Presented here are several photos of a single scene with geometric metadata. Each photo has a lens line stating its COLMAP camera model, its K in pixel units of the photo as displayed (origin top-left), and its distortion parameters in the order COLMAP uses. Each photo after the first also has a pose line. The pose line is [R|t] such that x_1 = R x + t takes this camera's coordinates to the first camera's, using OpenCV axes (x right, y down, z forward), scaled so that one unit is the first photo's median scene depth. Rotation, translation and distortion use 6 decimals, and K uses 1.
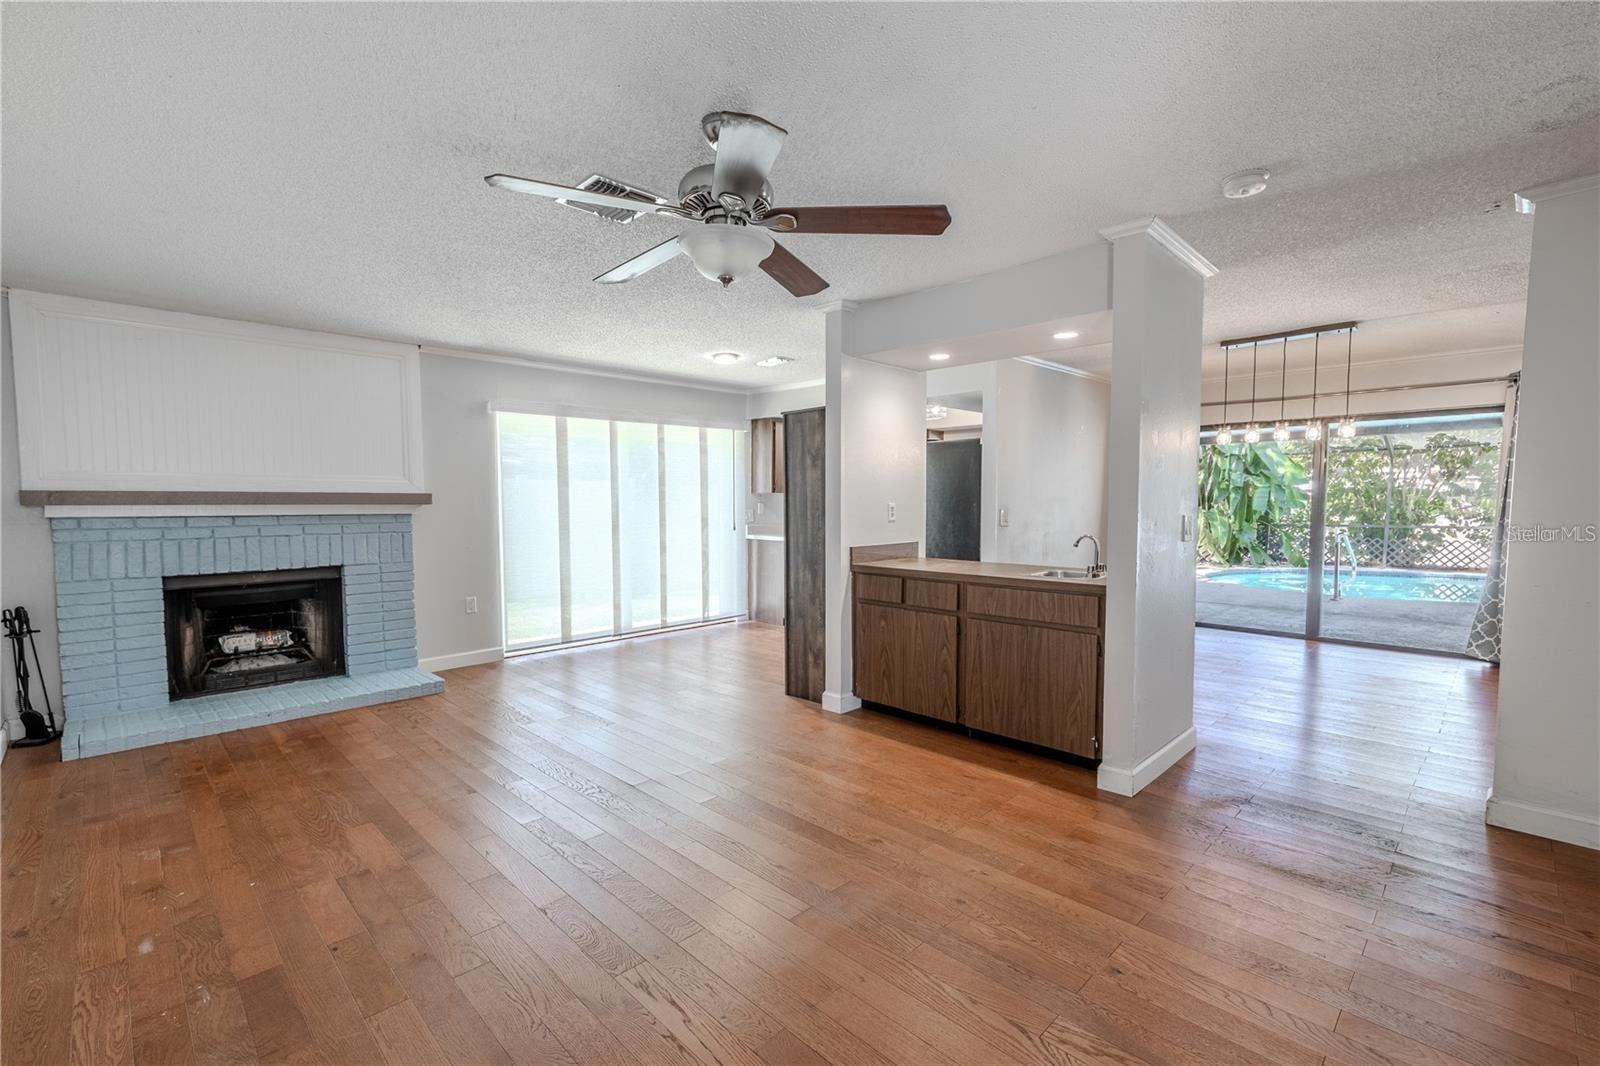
lens RADIAL K [[700.4, 0, 801.0], [0, 700.4, 539.5], [0, 0, 1]] dist [0.001024, 0.000108]
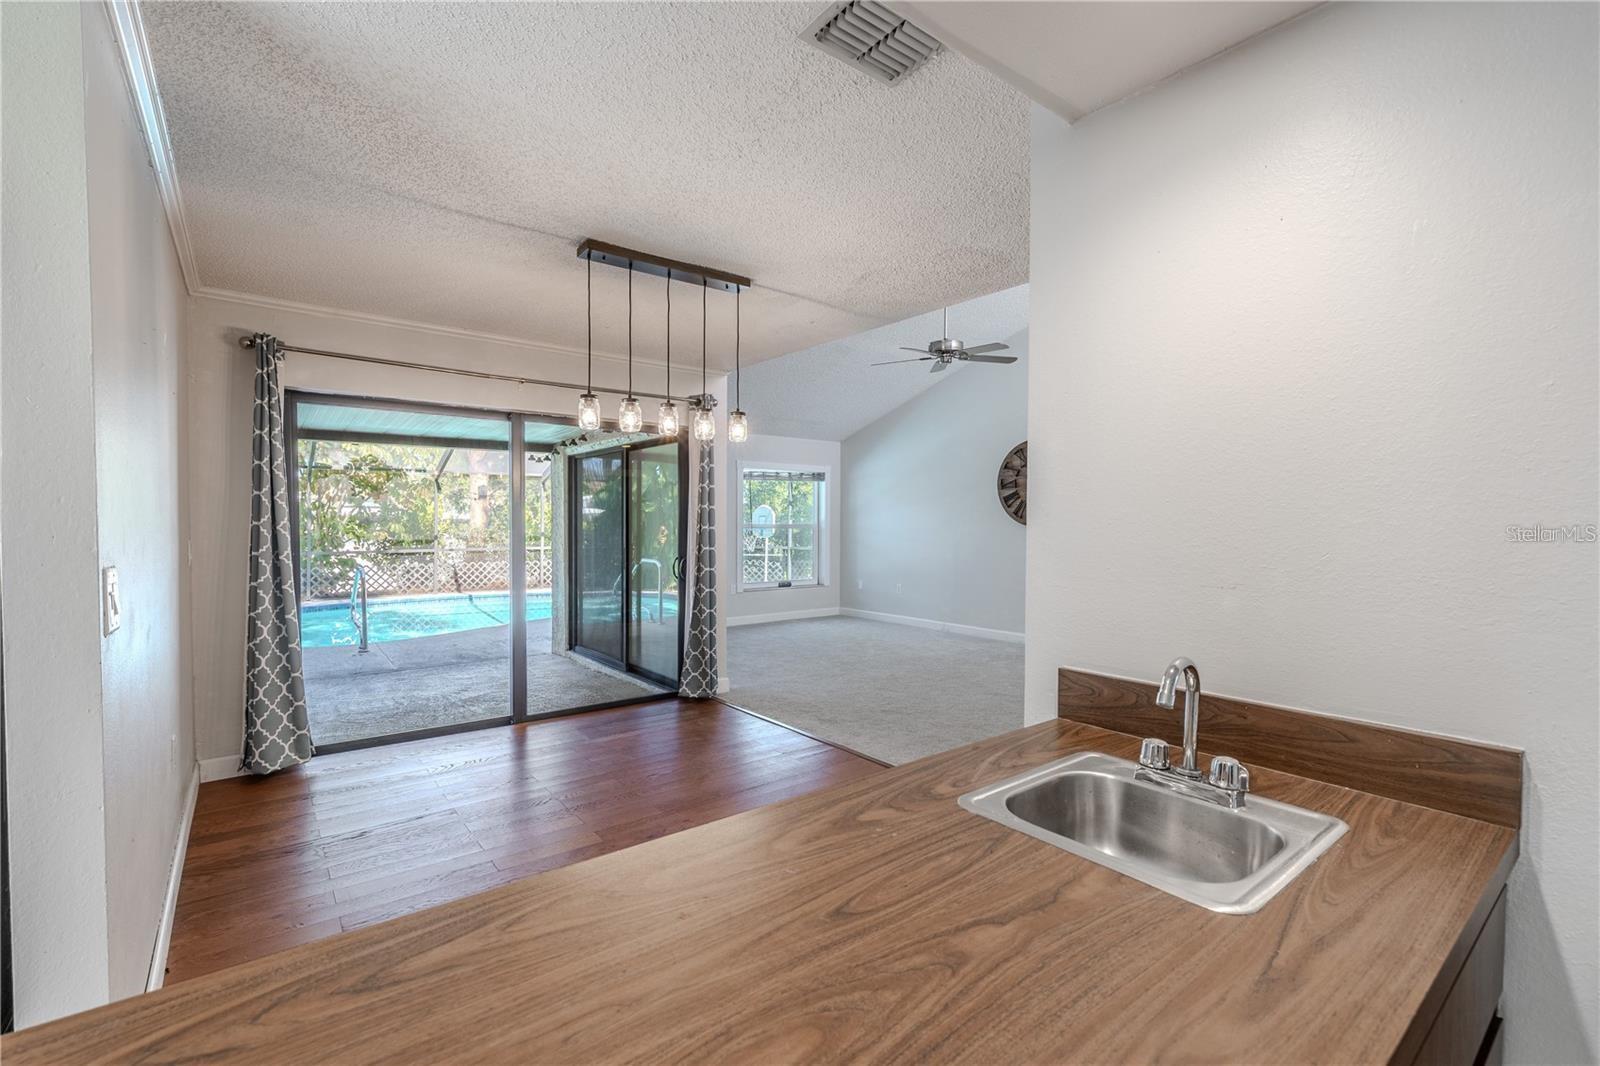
lens RADIAL K [[700.4, 0, 801.0], [0, 700.4, 539.5], [0, 0, 1]] dist [0.001024, 0.000108]
pose [[0.112320, -0.020992, 0.993450, 0.074766], [0.052564, 0.998503, 0.015155, -0.050681], [-0.992281, 0.050517, 0.113256, 0.827240]]
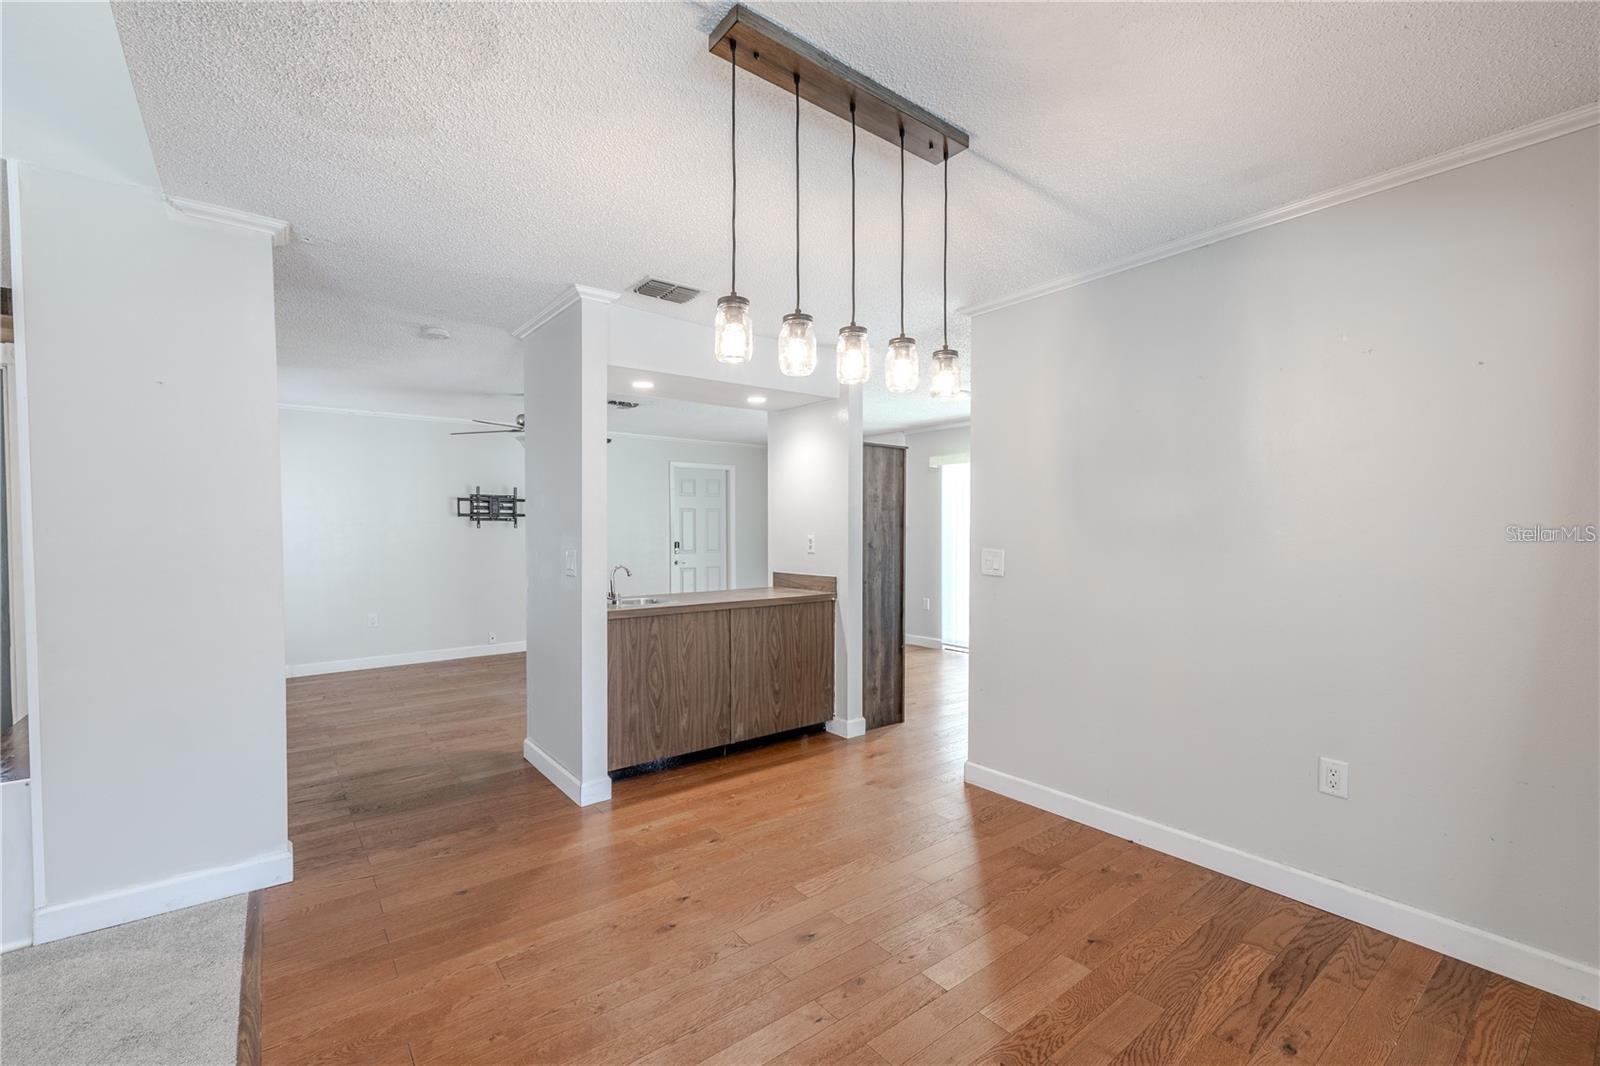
lens RADIAL K [[673.0, 0, 796.5], [0, 673.0, 538.1], [0, 0, 1]] dist [0.000369, -0.000207]
pose [[-0.123457, 0.016807, -0.992208, 1.056962], [-0.056365, 0.998124, 0.023920, -0.066600], [0.990748, 0.058879, -0.122278, 1.033224]]
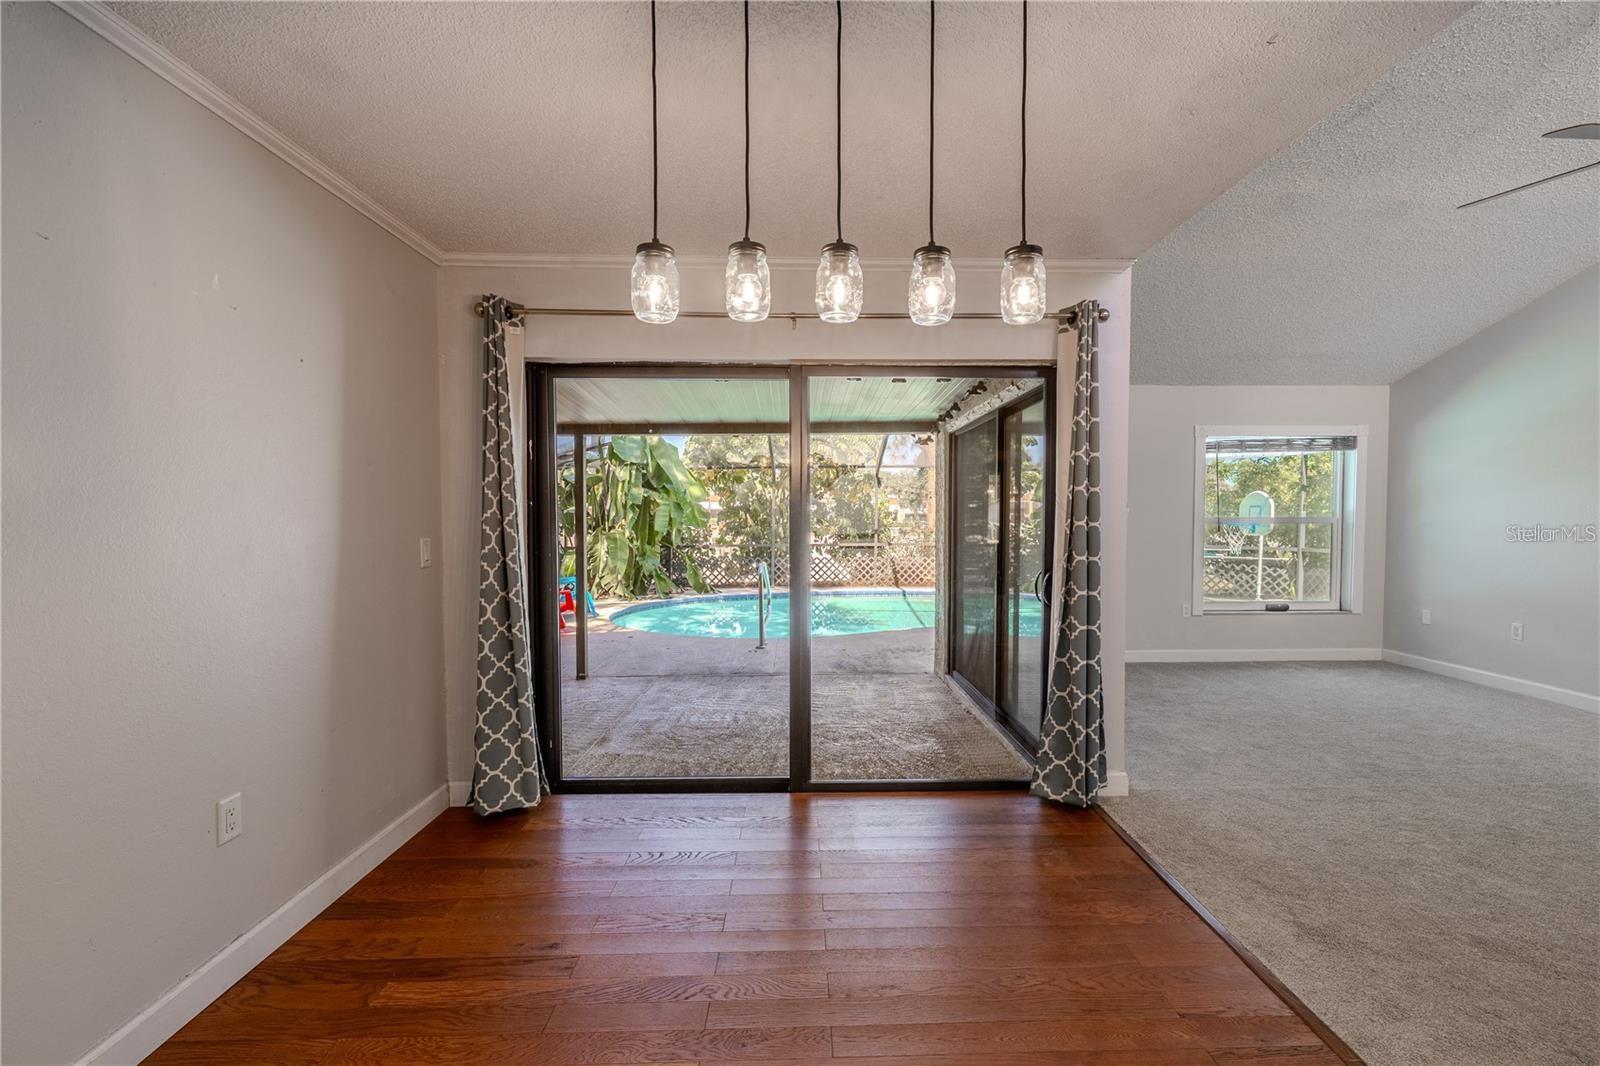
lens RADIAL K [[697.1, 0, 820.6], [0, 697.1, 542.0], [0, 0, 1]] dist [0.000937, 0.000076]
pose [[0.681280, -0.026280, 0.731551, 0.482629], [0.042396, 0.999094, -0.003591, -0.051323], [-0.730794, 0.033461, 0.681777, 0.830942]]
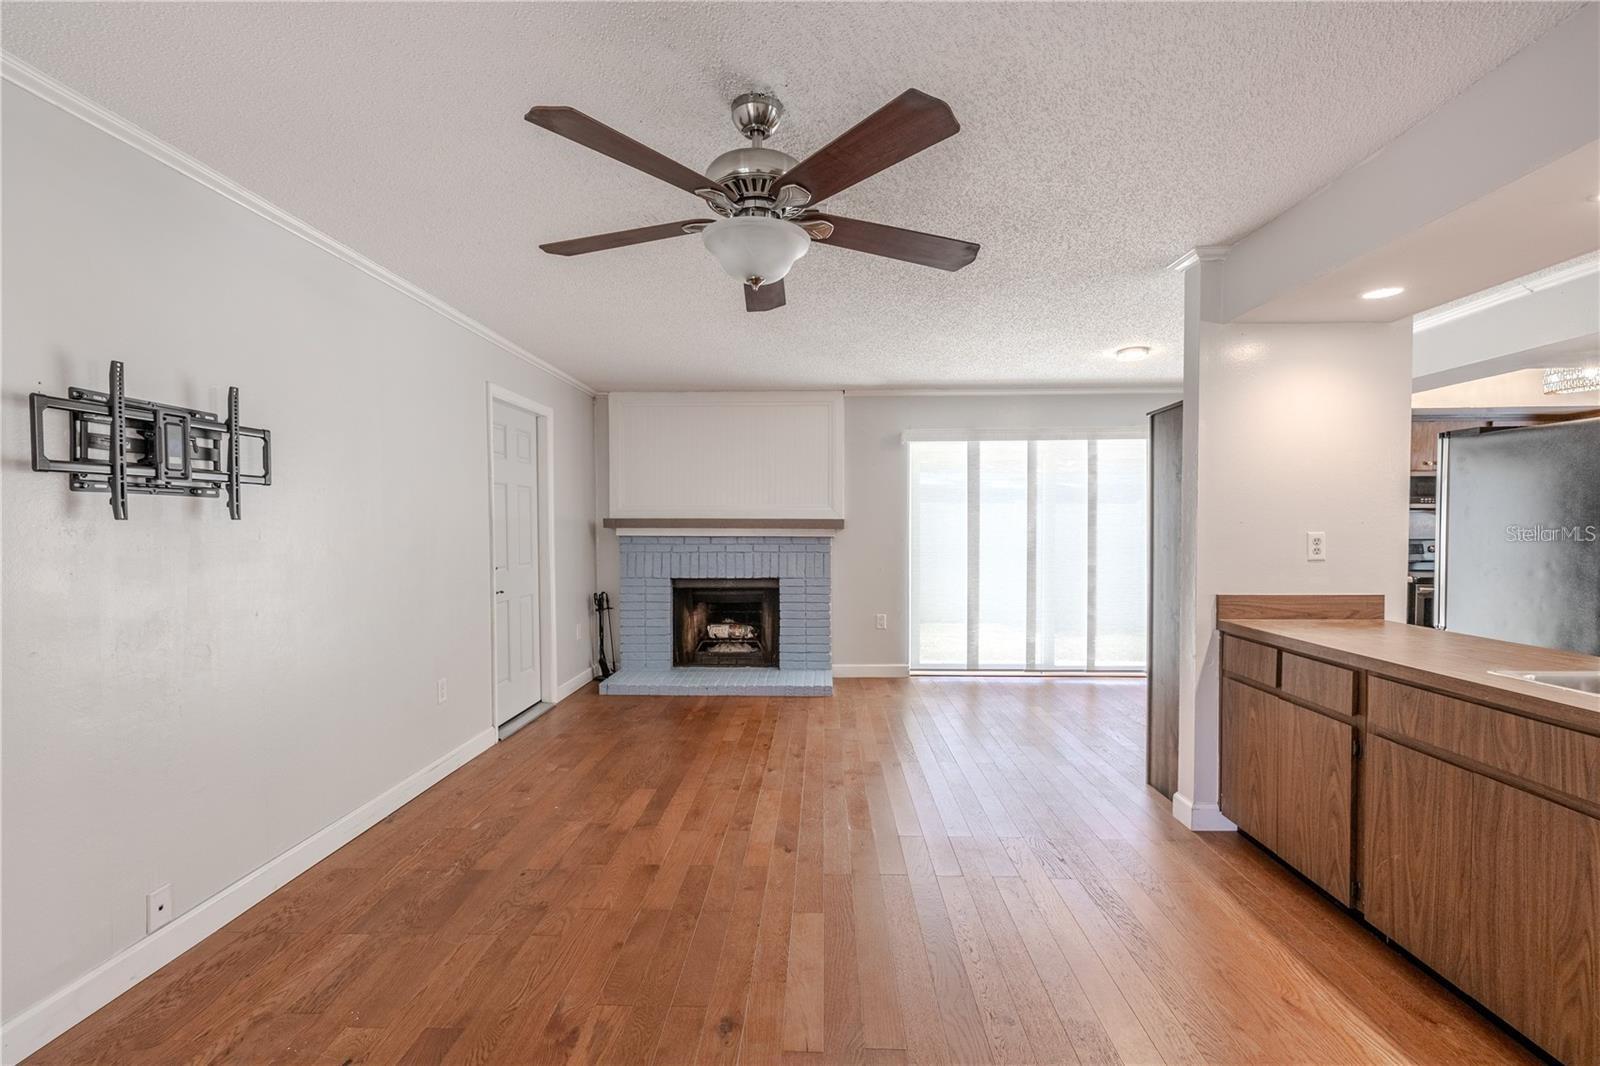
lens RADIAL K [[687.9, 0, 801.1], [0, 687.9, 539.7], [0, 0, 1]] dist [0.000972, 0.000335]
pose [[0.685489, 0.019062, -0.727833, 0.250800], [-0.042788, 0.998984, -0.014135, -0.014724], [0.726824, 0.040832, 0.685609, 0.200896]]
